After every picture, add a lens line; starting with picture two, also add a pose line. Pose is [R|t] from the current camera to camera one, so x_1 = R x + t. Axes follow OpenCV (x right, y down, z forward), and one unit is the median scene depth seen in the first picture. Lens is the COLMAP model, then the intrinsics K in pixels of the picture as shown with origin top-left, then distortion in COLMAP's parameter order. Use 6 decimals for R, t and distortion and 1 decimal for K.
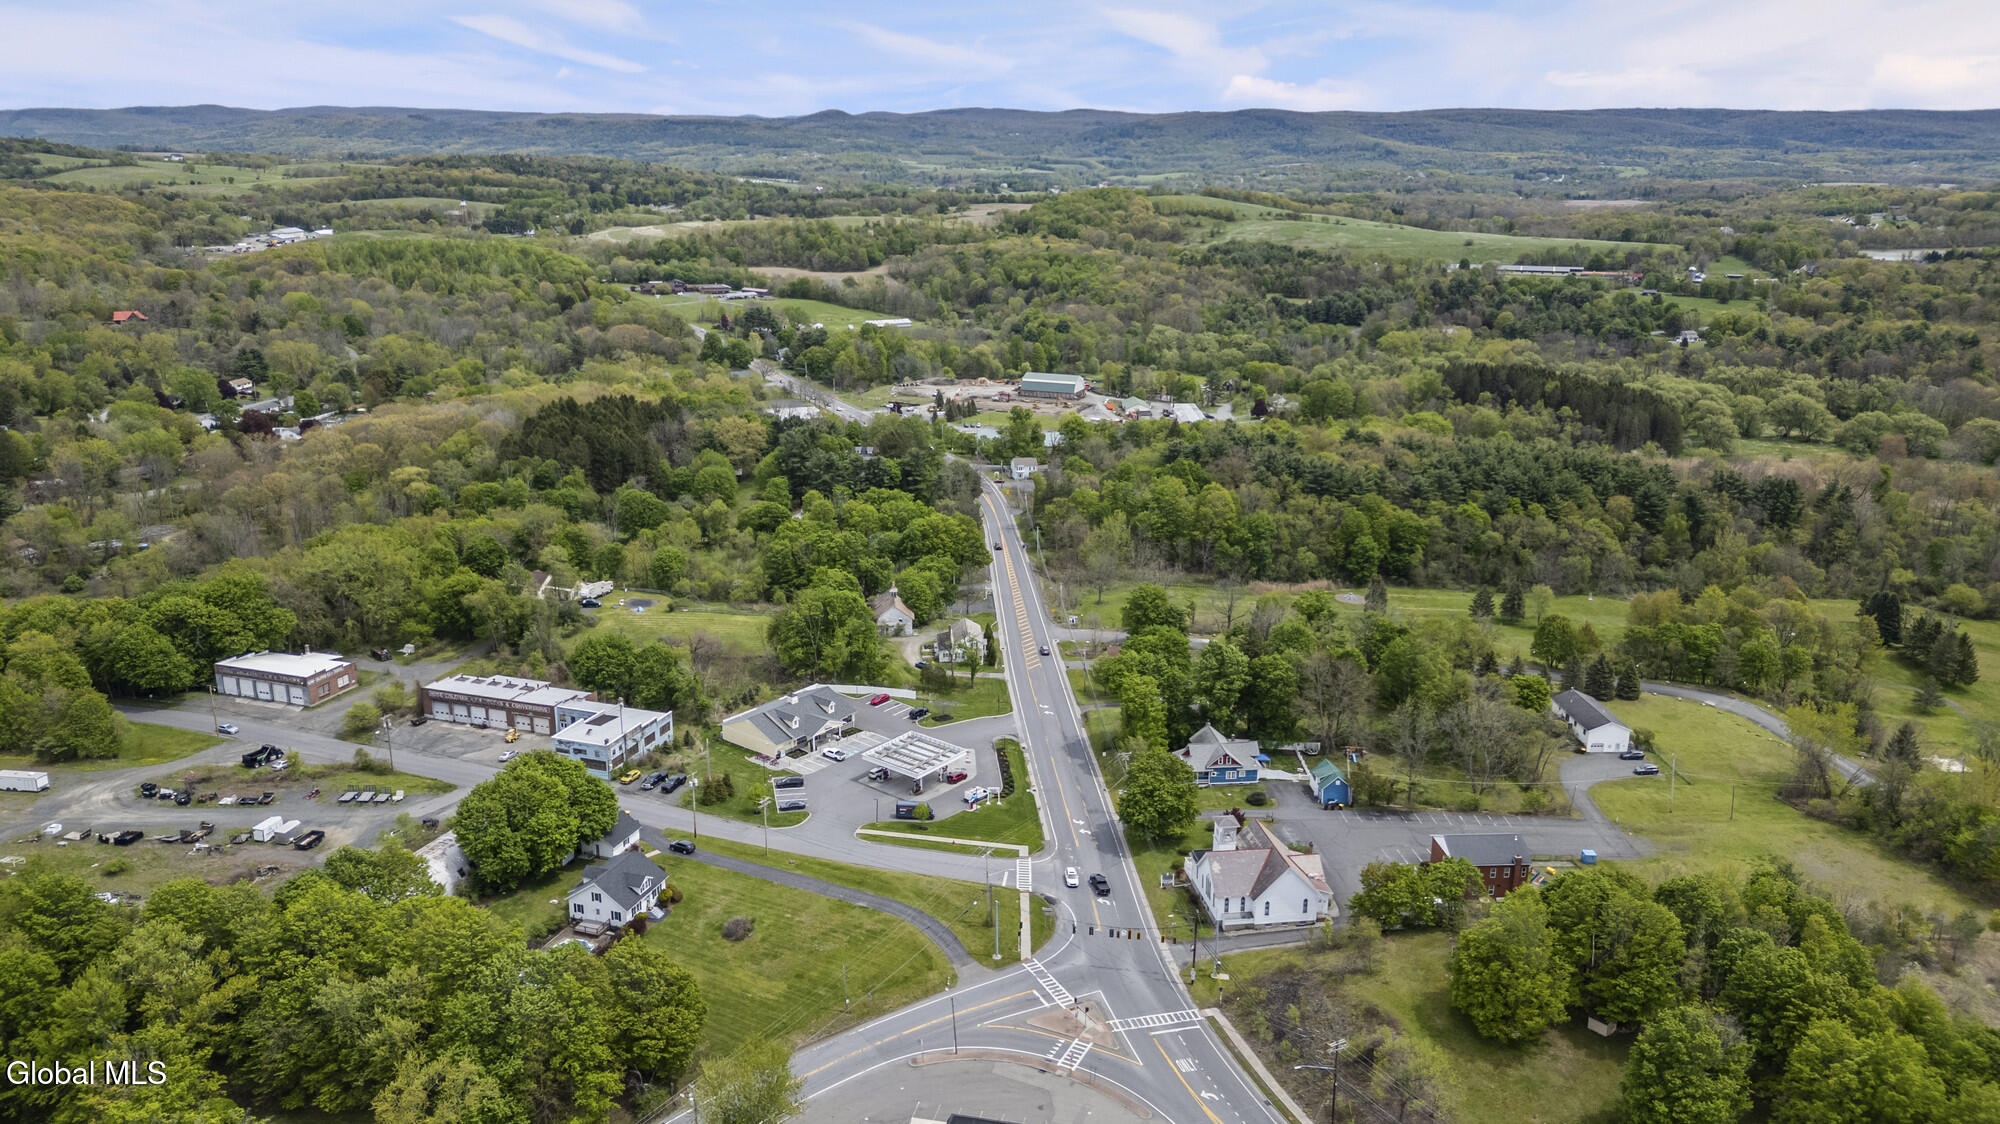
lens RADIAL K [[1389.8, 0, 1000.0], [0, 1389.8, 562.0], [0, 0, 1]] dist [0.075475, -0.089269]
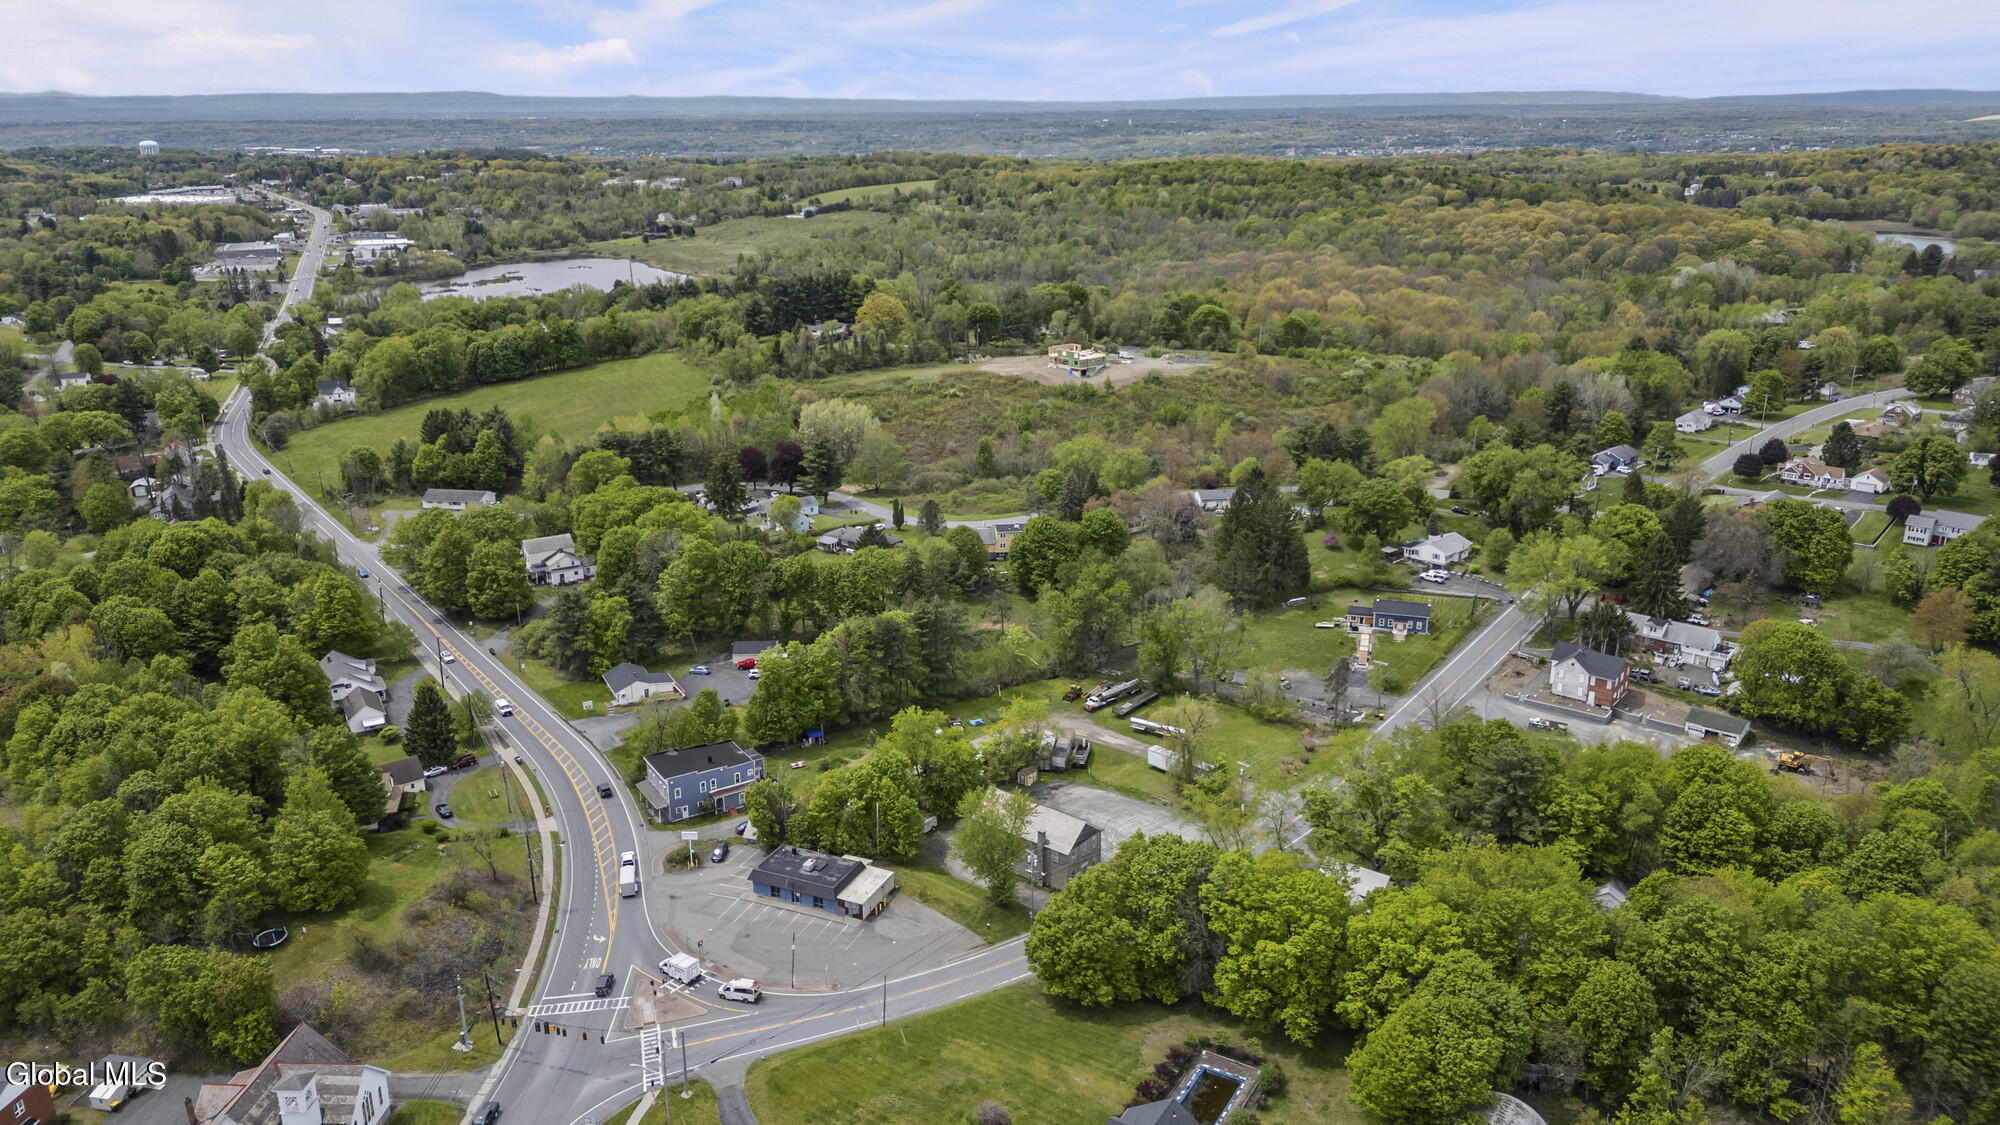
lens RADIAL K [[1407.5, 0, 1000.0], [0, 1407.5, 562.5], [0, 0, 1]] dist [0.102816, -0.125078]
pose [[-0.977877, -0.060835, 0.200138, -0.151977], [0.063871, 0.824245, 0.562619, -0.199904], [-0.199190, 0.562956, -0.802125, 0.668849]]
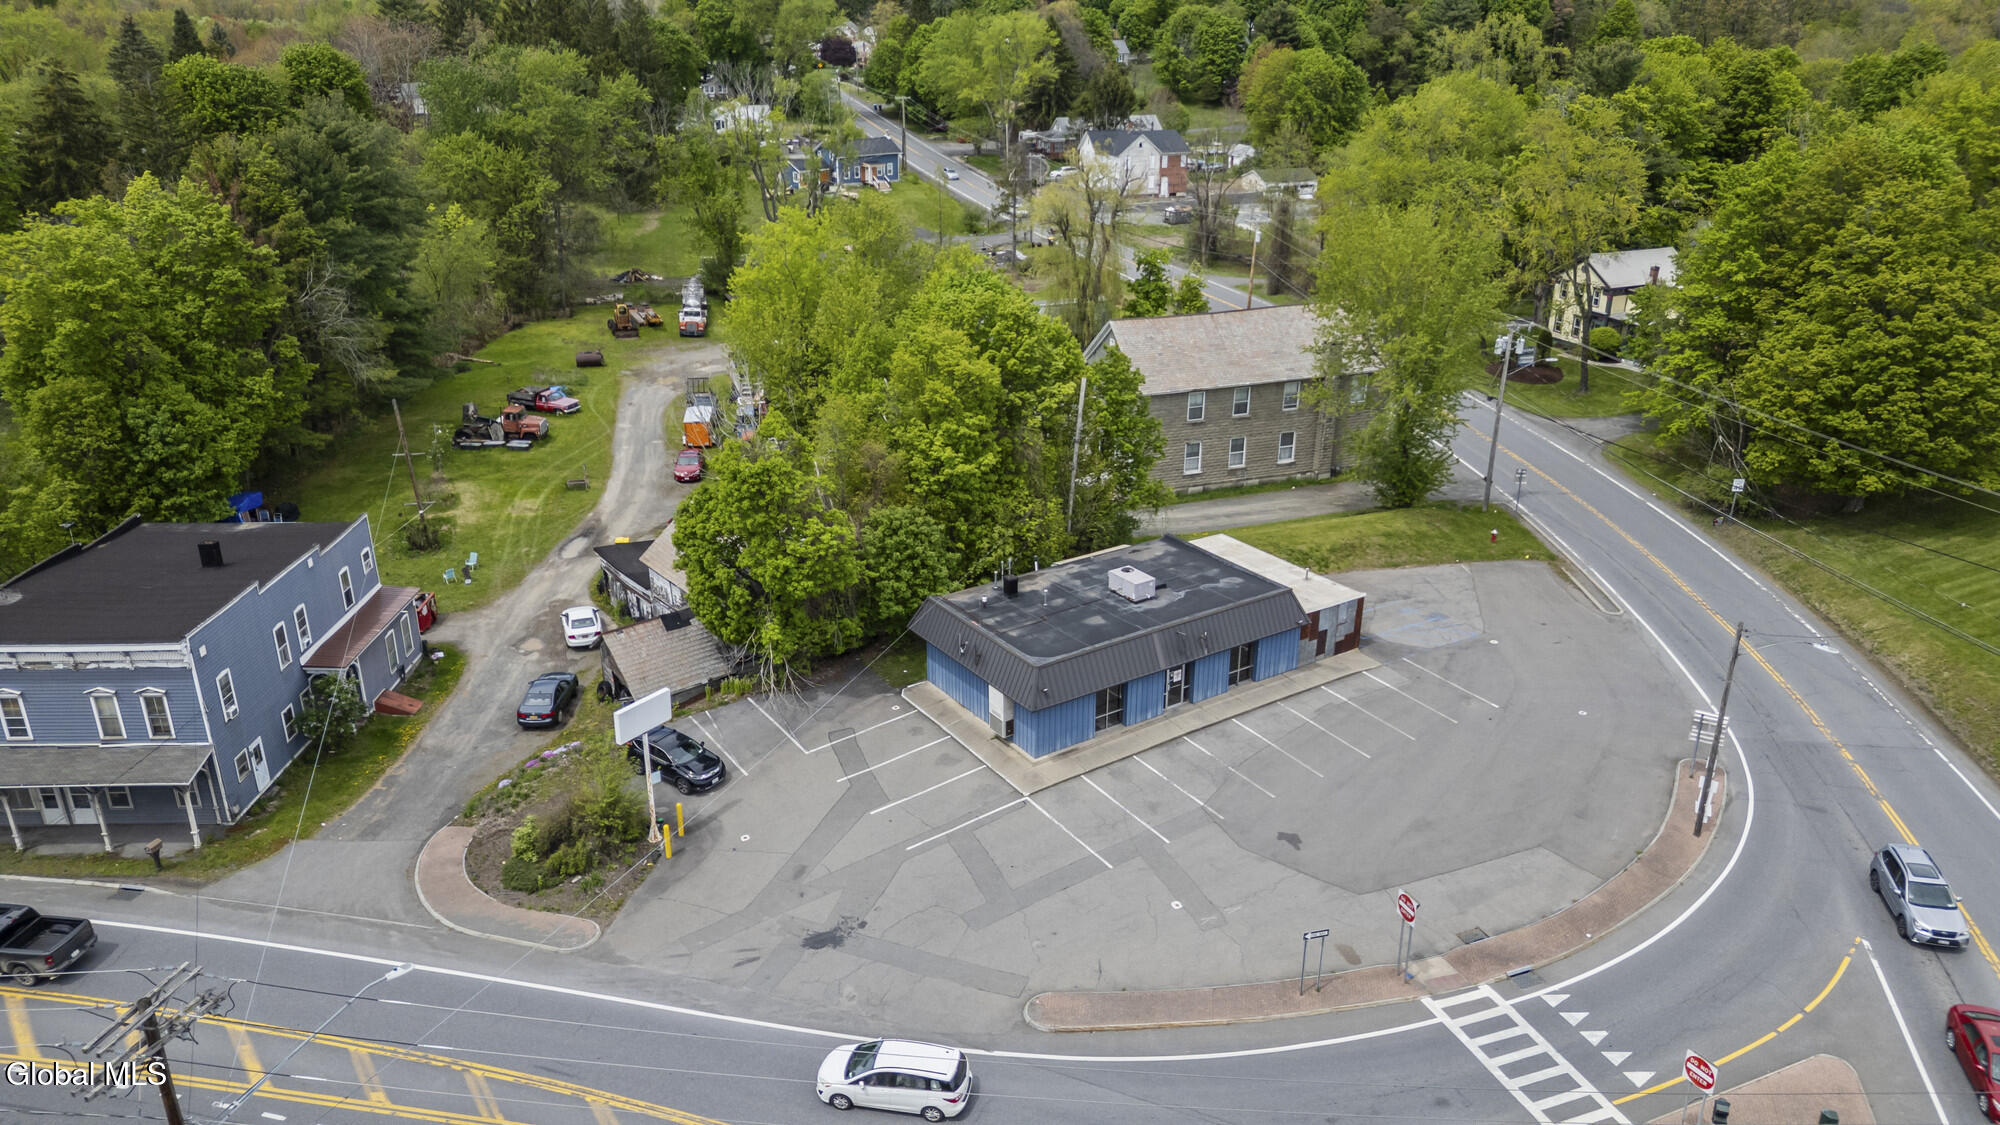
lens RADIAL K [[1381.0, 0, 996.0], [0, 1381.0, 582.4], [0, 0, 1]] dist [0.072759, -0.073363]
pose [[-0.691366, 0.277645, -0.667027, 0.098694], [-0.207684, 0.807882, 0.551537, 0.075105], [0.692011, 0.519845, -0.500880, 0.416097]]
